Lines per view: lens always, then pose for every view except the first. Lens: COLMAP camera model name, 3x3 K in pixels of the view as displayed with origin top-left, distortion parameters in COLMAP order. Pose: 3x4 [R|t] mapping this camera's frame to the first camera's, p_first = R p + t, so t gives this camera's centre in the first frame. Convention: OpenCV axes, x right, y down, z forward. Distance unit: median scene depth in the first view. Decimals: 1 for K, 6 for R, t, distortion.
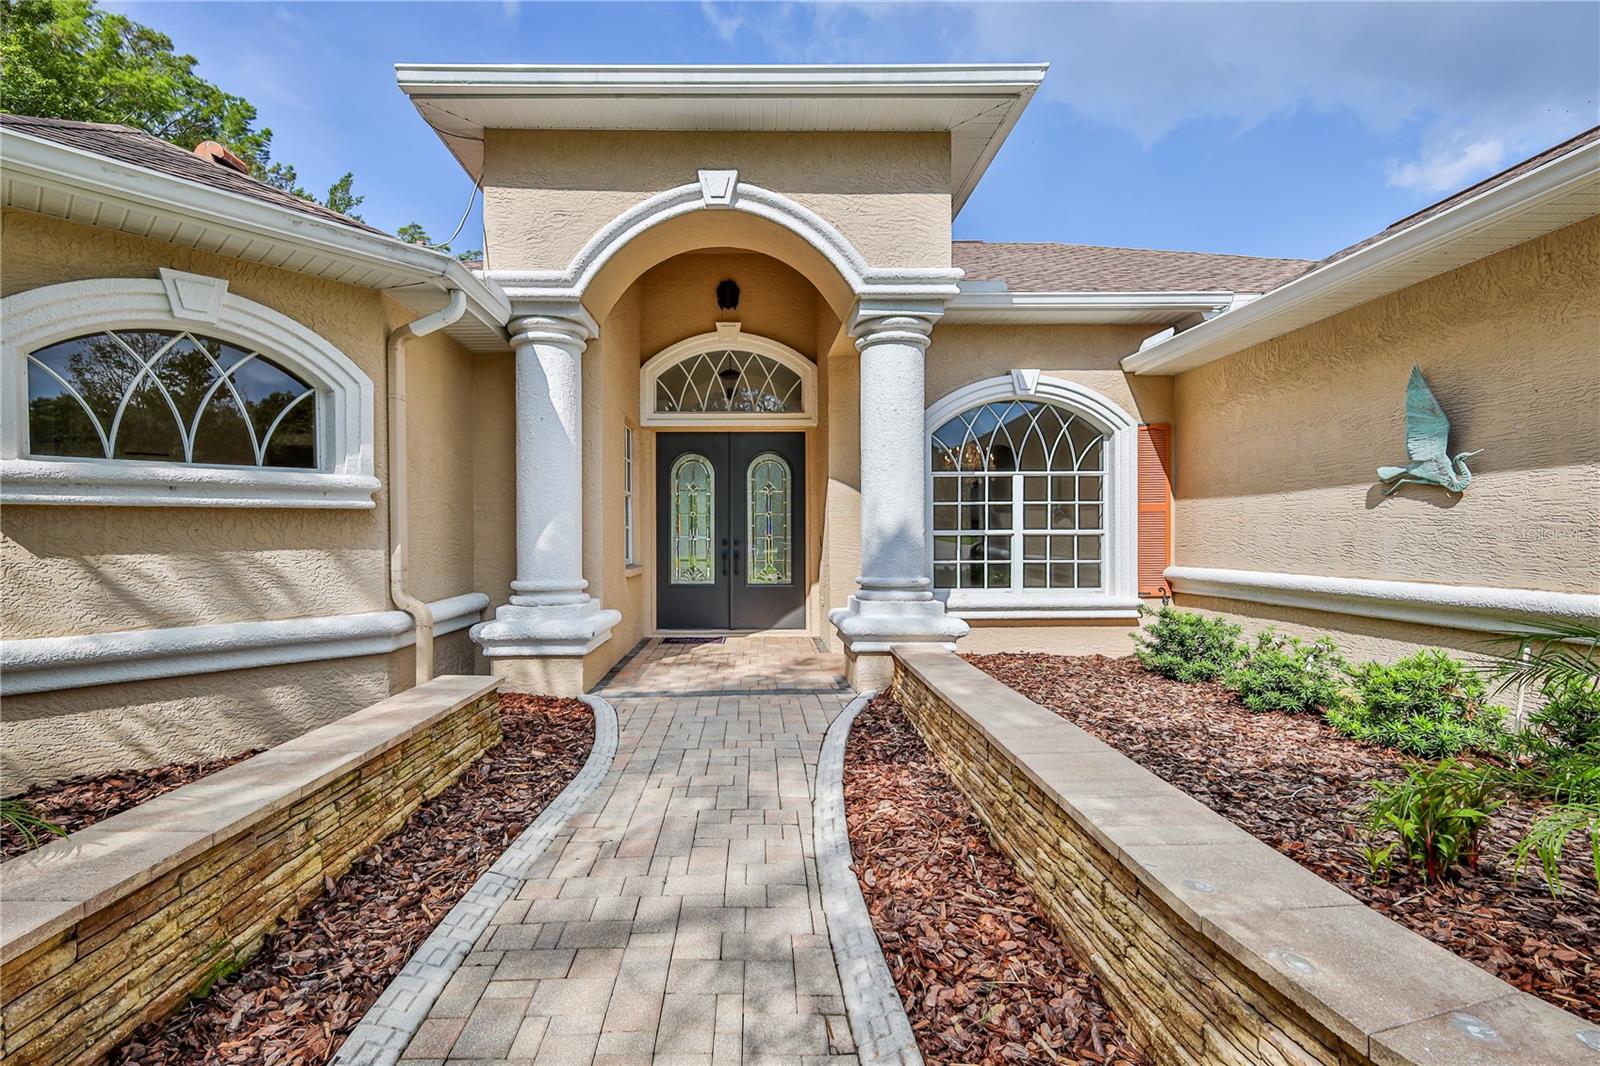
lens RADIAL K [[705.9, 0, 792.4], [0, 705.9, 537.7], [0, 0, 1]] dist [0.007235, -0.000495]
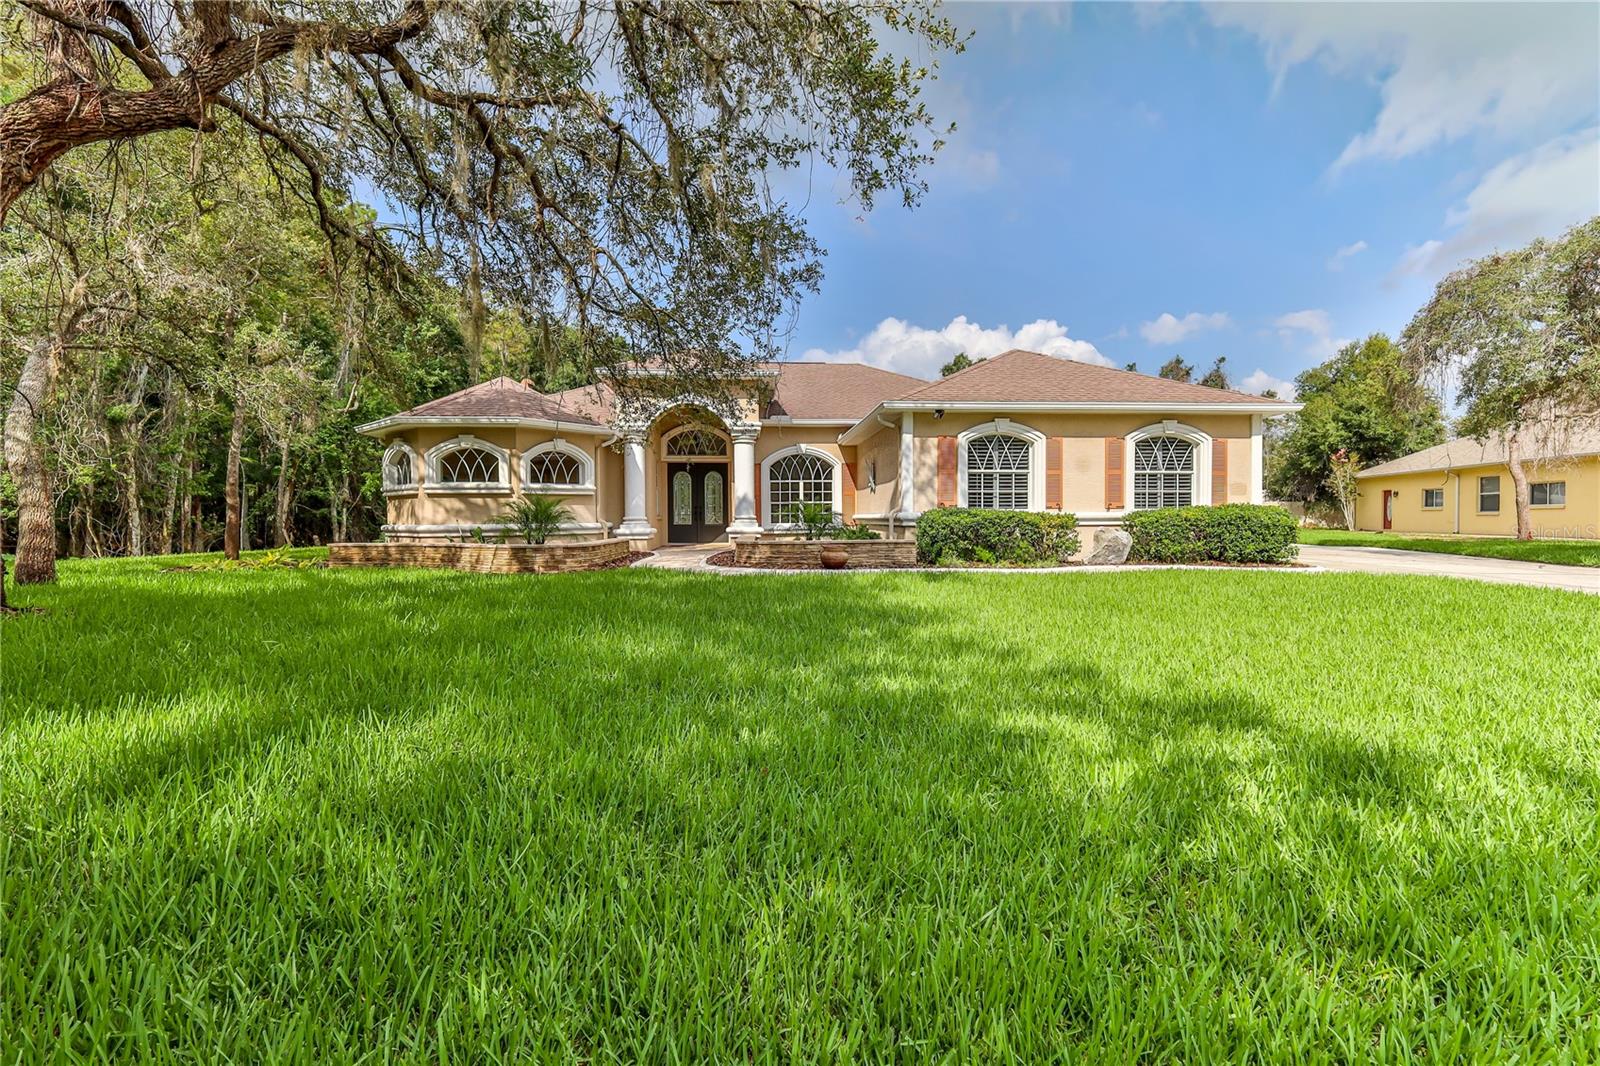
lens RADIAL K [[705.9, 0, 802.6], [0, 705.9, 528.2], [0, 0, 1]] dist [0.007235, -0.000495]
pose [[0.999923, -0.005681, 0.011025, 0.292566], [0.005650, 0.999980, 0.002800, 0.082779], [-0.011041, -0.002737, 0.999935, -1.711429]]
